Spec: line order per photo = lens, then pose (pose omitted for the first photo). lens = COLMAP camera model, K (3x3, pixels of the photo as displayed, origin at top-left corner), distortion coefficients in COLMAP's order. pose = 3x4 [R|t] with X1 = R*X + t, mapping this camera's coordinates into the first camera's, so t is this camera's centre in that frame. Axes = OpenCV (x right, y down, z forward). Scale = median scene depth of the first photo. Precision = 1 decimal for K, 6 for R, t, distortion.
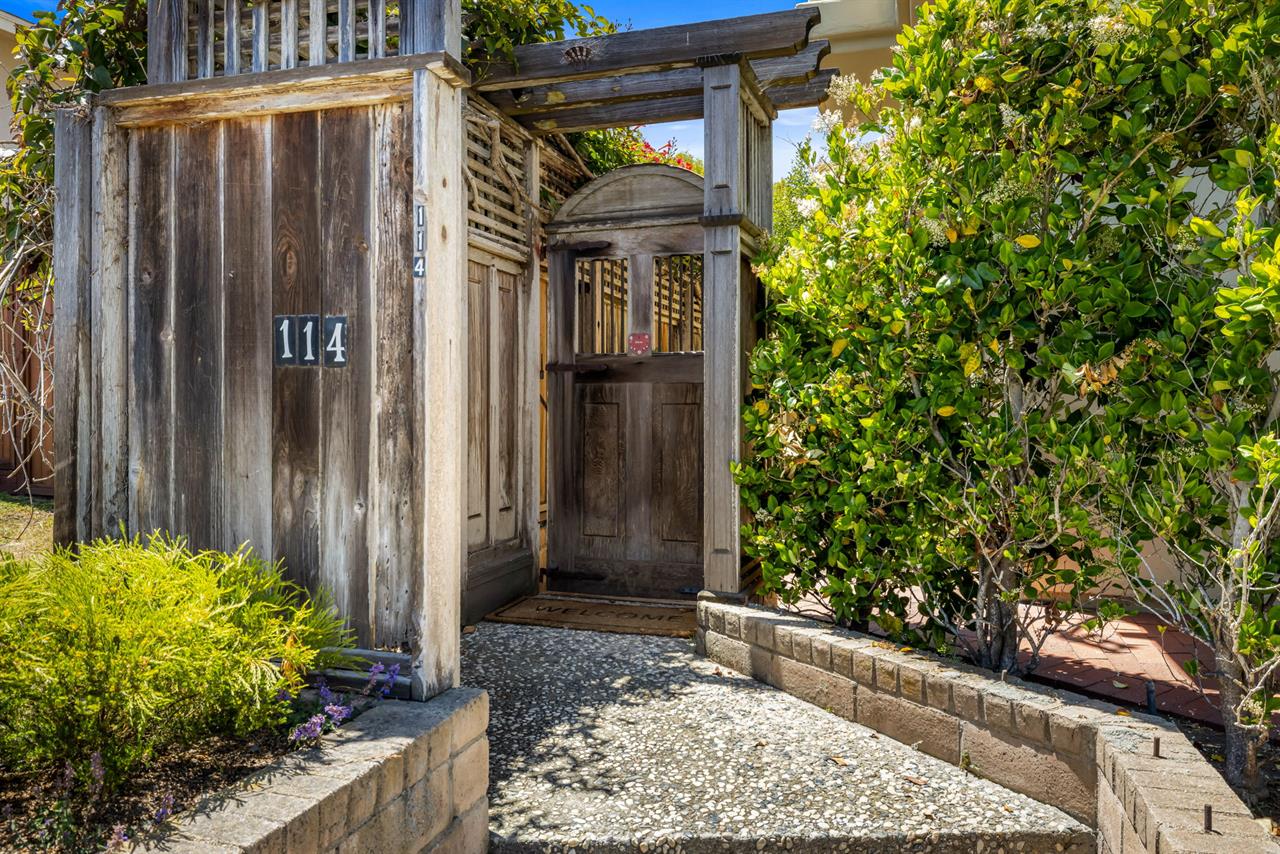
lens RADIAL K [[932.1, 0, 640.5], [0, 932.1, 423.0], [0, 0, 1]] dist [0.005425, -0.005321]
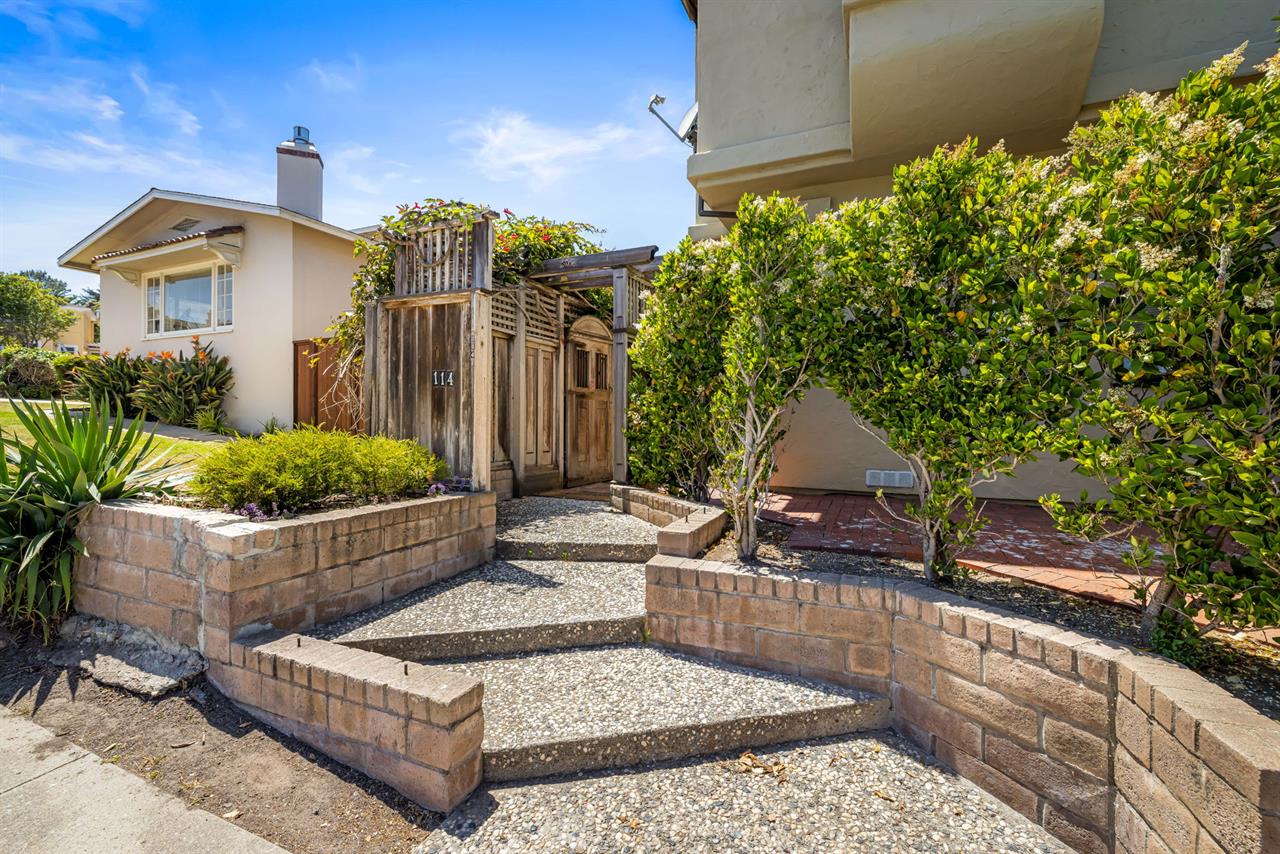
lens RADIAL K [[556.5, 0, 641.2], [0, 556.5, 430.7], [0, 0, 1]] dist [-0.001440, 0.000452]
pose [[0.994166, 0.005291, -0.107730, 0.460404], [-0.005708, 0.999977, -0.003567, 0.080572], [0.107709, 0.004161, 0.994174, -0.700979]]
